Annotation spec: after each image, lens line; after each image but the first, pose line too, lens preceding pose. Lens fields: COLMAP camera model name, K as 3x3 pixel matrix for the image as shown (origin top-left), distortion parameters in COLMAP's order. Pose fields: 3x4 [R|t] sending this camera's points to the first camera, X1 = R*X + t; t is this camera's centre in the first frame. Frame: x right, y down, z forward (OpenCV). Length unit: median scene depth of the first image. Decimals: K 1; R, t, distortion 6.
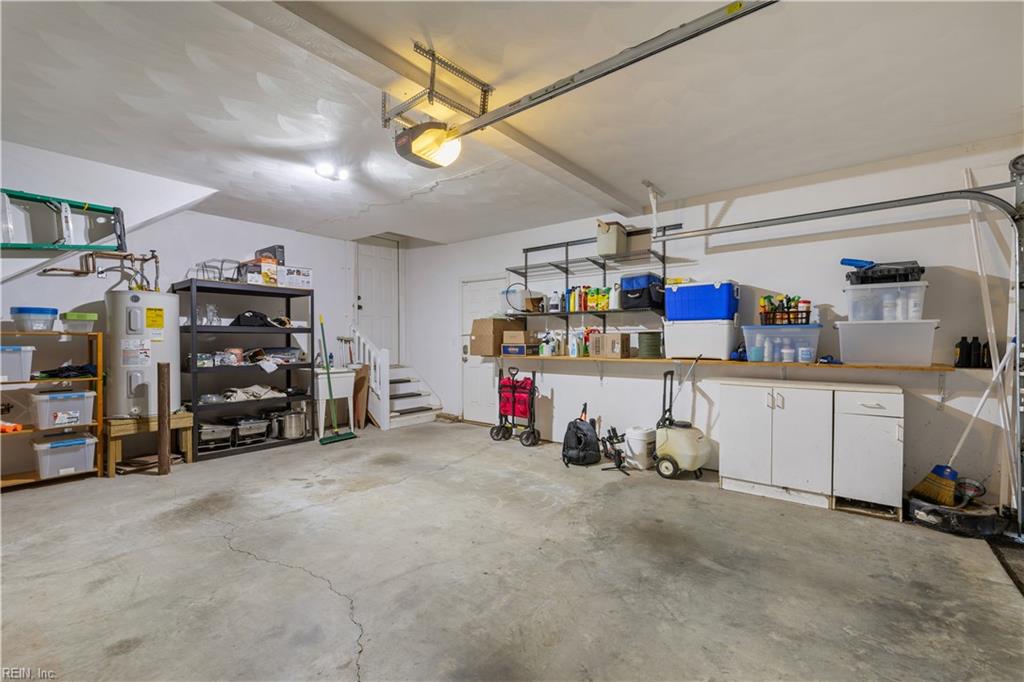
lens RADIAL K [[467.9, 0, 513.2], [0, 467.9, 341.4], [0, 0, 1]] dist [0.001435, 0.000351]
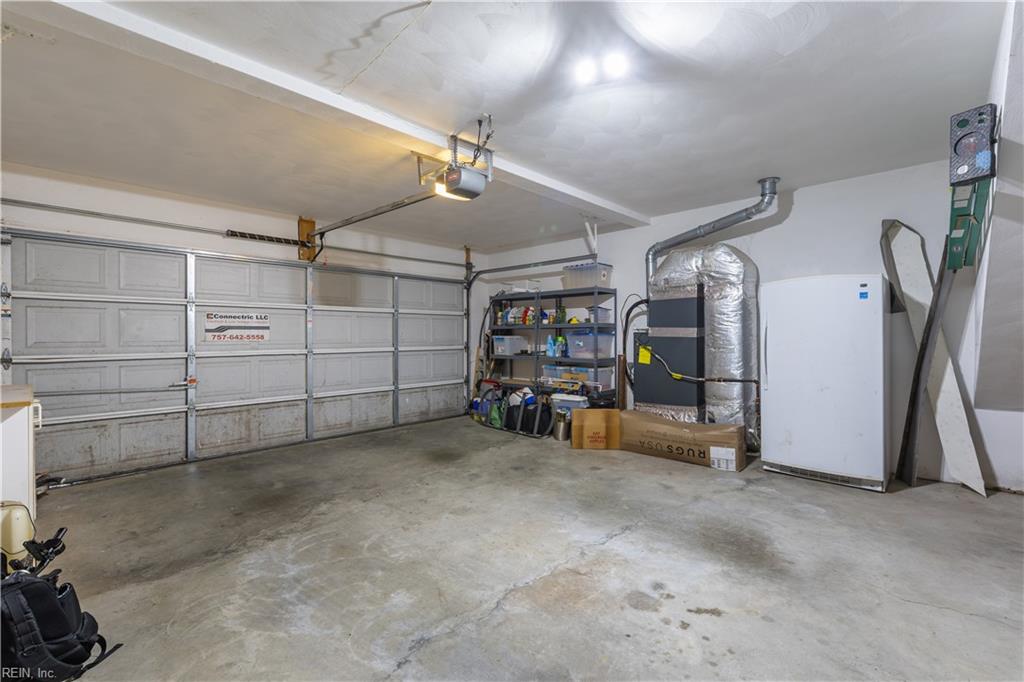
lens RADIAL K [[467.9, 0, 511.2], [0, 467.9, 338.9], [0, 0, 1]] dist [0.001435, 0.000351]
pose [[-0.994794, 0.004830, 0.101794, -0.374543], [0.006267, 0.999885, 0.013799, -0.009221], [-0.101716, 0.014365, -0.994710, 1.886875]]
